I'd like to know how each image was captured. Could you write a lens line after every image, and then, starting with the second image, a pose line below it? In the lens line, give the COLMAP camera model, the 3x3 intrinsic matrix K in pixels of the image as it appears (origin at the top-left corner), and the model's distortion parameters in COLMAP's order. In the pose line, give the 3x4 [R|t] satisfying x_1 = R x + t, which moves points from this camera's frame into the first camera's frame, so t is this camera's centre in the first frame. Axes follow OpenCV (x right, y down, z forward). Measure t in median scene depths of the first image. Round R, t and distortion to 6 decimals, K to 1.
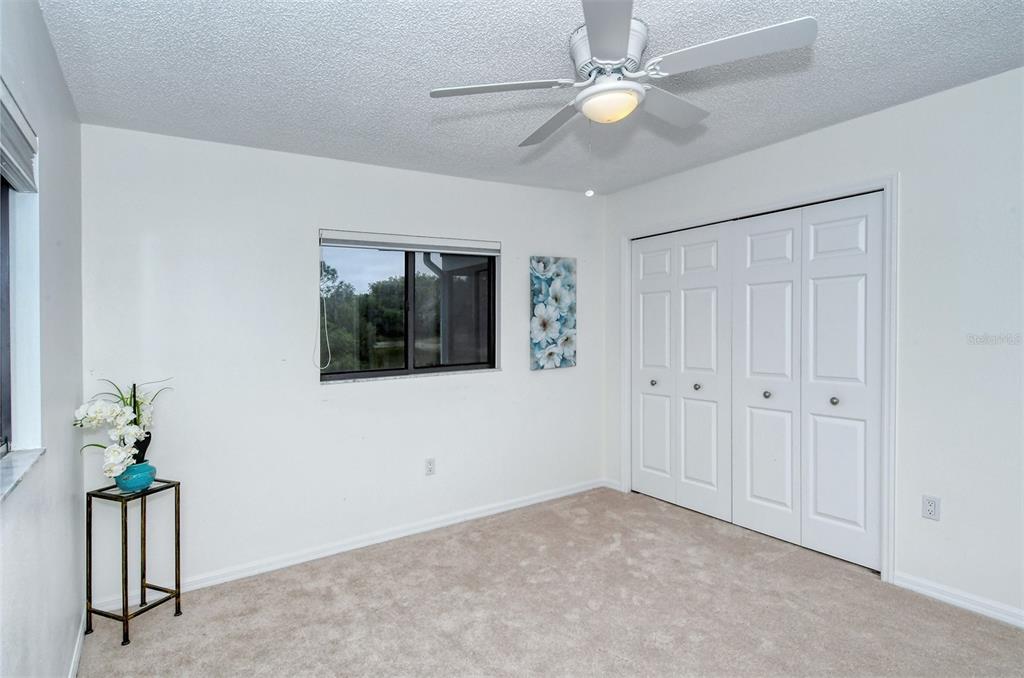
lens RADIAL K [[539.3, 0, 512.0], [0, 539.3, 339.0], [0, 0, 1]] dist [0.004548, -0.016049]
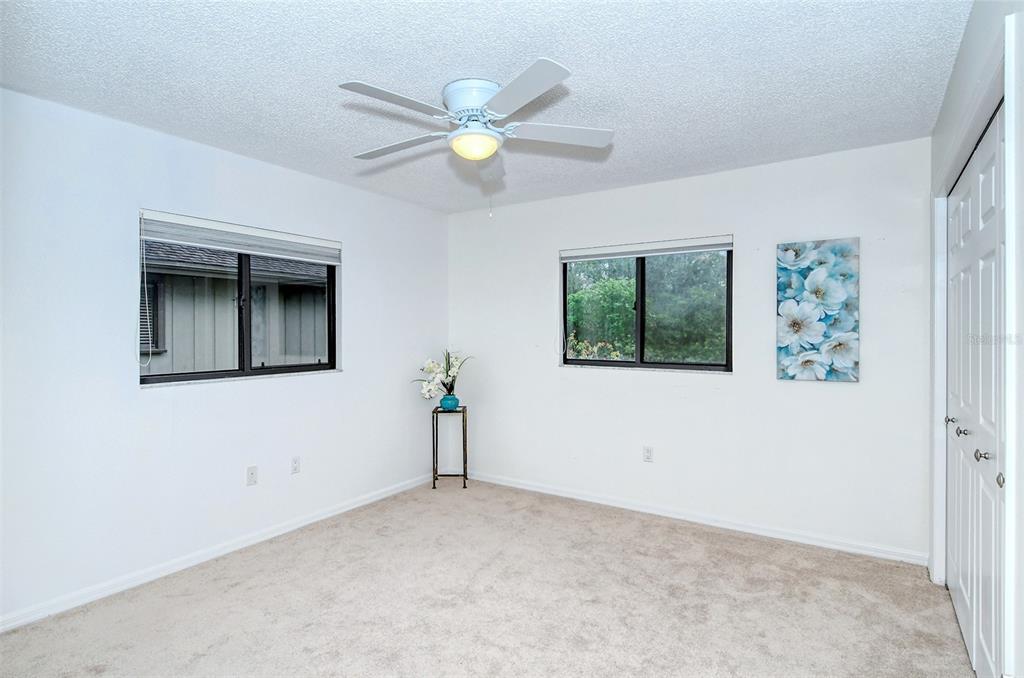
lens RADIAL K [[539.3, 0, 512.0], [0, 539.3, 339.0], [0, 0, 1]] dist [0.004548, -0.016049]
pose [[0.393571, 0.038306, -0.918496, 0.639710], [-0.036107, 0.999005, 0.026192, -0.011970], [0.918585, 0.022856, 0.394563, 0.278017]]
